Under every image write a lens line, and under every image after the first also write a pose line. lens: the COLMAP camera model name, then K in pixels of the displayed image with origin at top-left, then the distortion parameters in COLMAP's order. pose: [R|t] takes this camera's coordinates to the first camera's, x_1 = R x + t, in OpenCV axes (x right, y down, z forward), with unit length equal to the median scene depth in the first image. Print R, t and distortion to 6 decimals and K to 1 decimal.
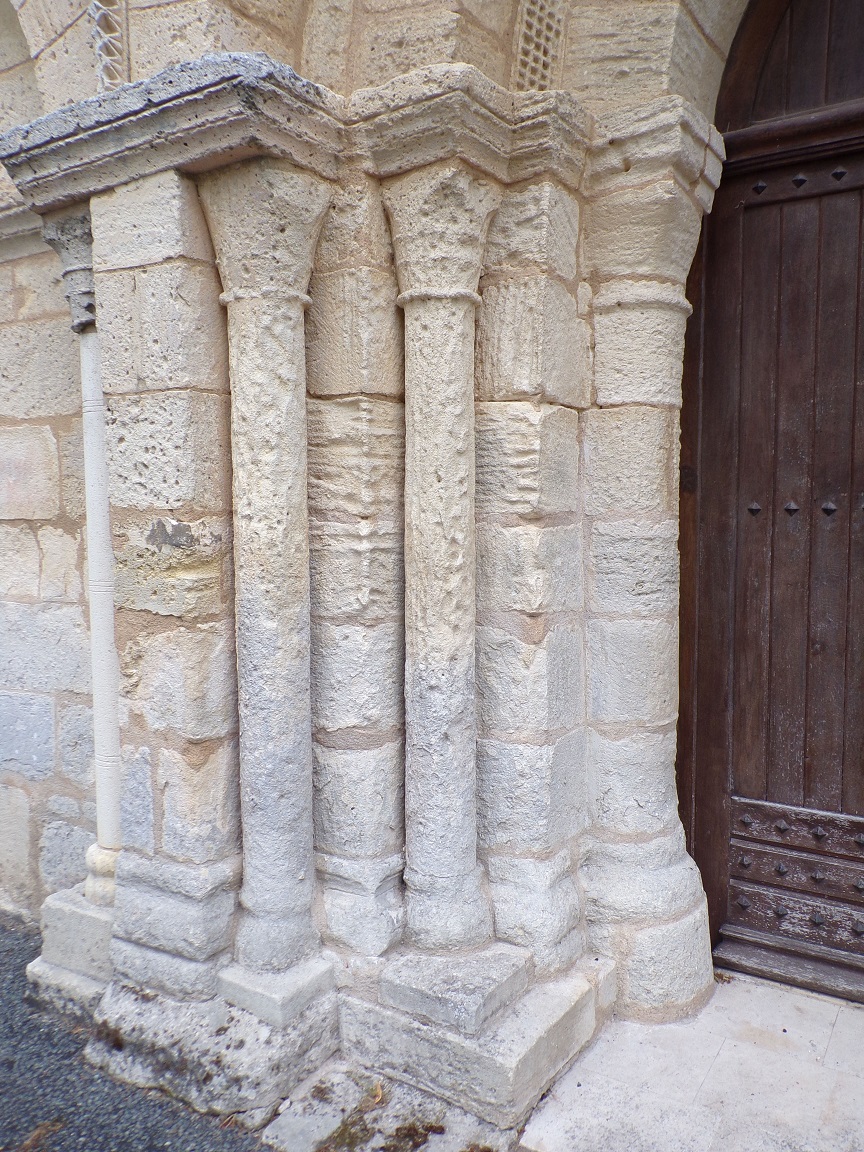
lens RADIAL K [[931.8, 0, 443.3], [0, 931.8, 582.0], [0, 0, 1]] dist [0.011913, 0.027127]
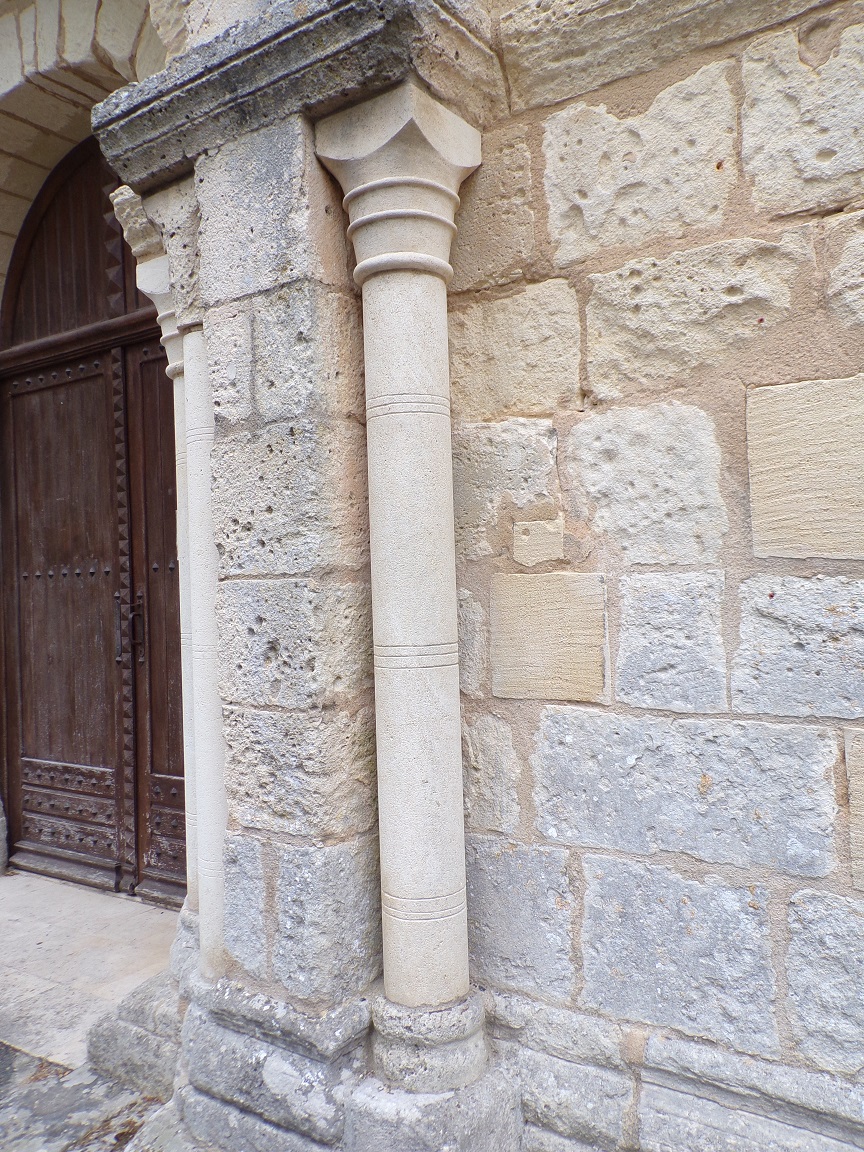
lens RADIAL K [[931.8, 0, 439.6], [0, 931.8, 578.8], [0, 0, 1]] dist [0.011913, 0.027127]
pose [[0.997992, -0.034128, -0.053361, 1.267097], [0.029623, 0.996105, -0.083049, 0.092078], [0.055987, 0.081302, 0.995116, -0.641909]]
